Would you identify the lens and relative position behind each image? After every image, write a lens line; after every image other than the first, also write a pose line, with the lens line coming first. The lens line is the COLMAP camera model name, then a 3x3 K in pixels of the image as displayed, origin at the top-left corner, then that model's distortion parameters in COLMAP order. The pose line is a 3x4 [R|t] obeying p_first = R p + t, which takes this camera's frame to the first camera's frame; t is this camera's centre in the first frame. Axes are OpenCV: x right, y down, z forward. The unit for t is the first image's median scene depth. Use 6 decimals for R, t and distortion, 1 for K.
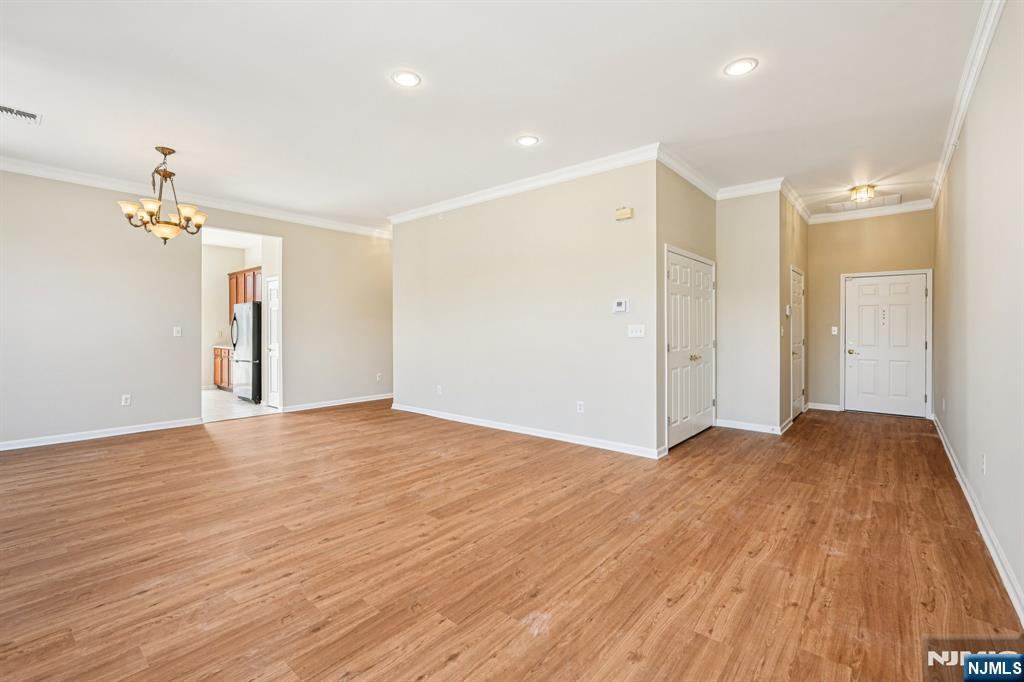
lens RADIAL K [[454.2, 0, 512.6], [0, 454.2, 335.0], [0, 0, 1]] dist [-0.001403, 0.000620]
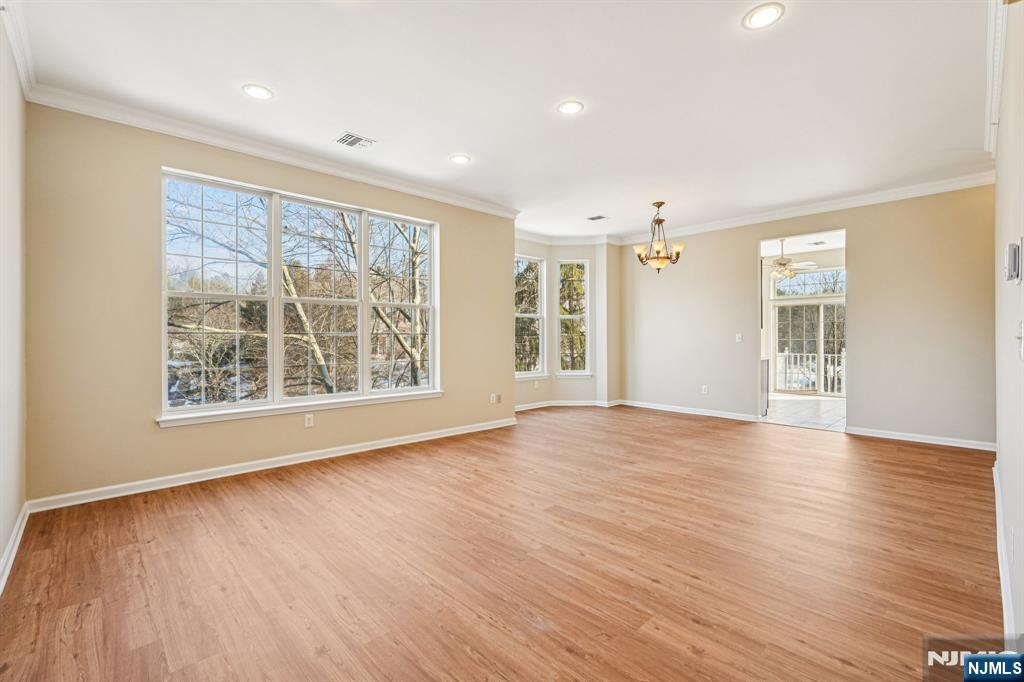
lens RADIAL K [[461.0, 0, 513.8], [0, 461.0, 334.5], [0, 0, 1]] dist [-0.017613, 0.008143]
pose [[-0.125211, -0.007183, -0.992104, 0.859051], [-0.008147, 0.999948, -0.006212, -0.006459], [0.992097, 0.007305, -0.125263, 0.971627]]
